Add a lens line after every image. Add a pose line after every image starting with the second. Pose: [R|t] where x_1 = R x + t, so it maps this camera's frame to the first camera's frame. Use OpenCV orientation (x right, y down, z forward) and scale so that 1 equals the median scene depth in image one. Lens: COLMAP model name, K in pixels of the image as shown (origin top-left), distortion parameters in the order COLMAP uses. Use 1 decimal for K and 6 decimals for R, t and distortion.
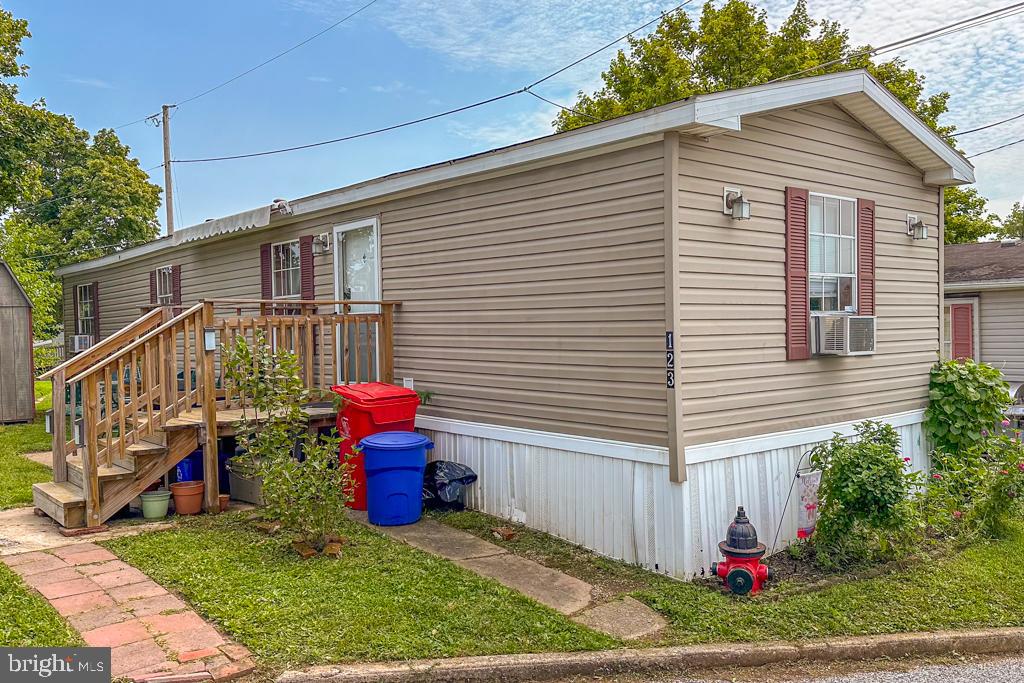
lens RADIAL K [[835.6, 0, 511.3], [0, 835.6, 332.0], [0, 0, 1]] dist [0.124019, -0.250079]
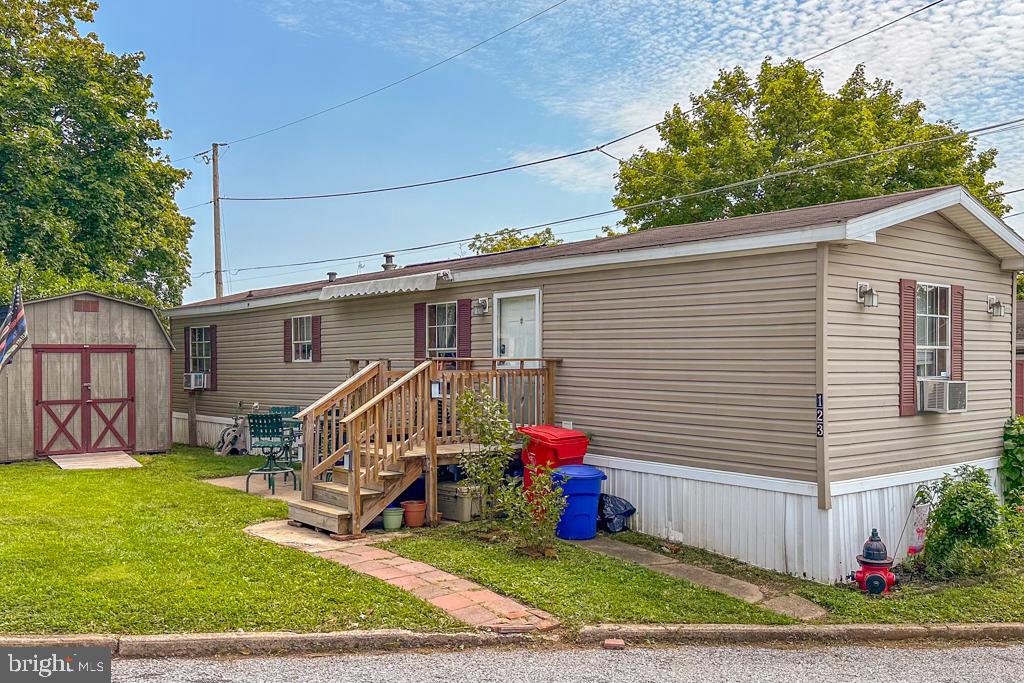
lens RADIAL K [[863.9, 0, 510.8], [0, 863.9, 352.9], [0, 0, 1]] dist [0.144704, -0.282277]
pose [[0.999683, 0.018384, -0.017228, -0.233271], [-0.018693, 0.999665, -0.017919, -0.026349], [0.016893, 0.018235, 0.999691, -0.323346]]
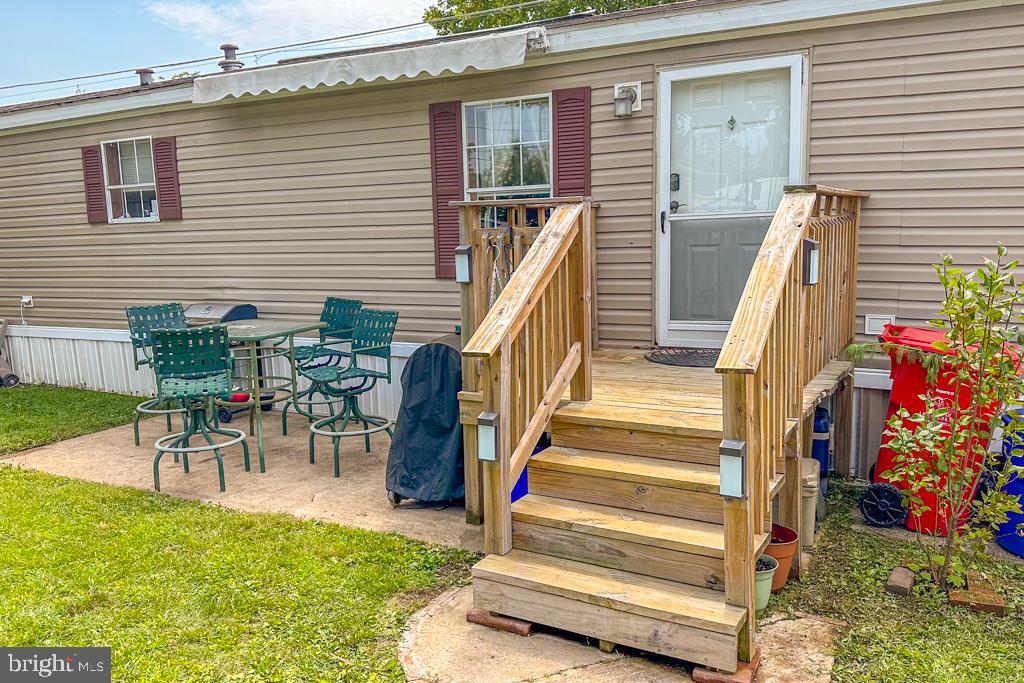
lens RADIAL K [[863.9, 0, 510.8], [0, 863.9, 352.9], [0, 0, 1]] dist [0.144704, -0.282277]
pose [[0.945073, -0.054520, 0.322281, -0.757055], [0.010213, 0.990435, 0.137603, -0.014194], [-0.326700, -0.126754, 0.936590, 0.577206]]
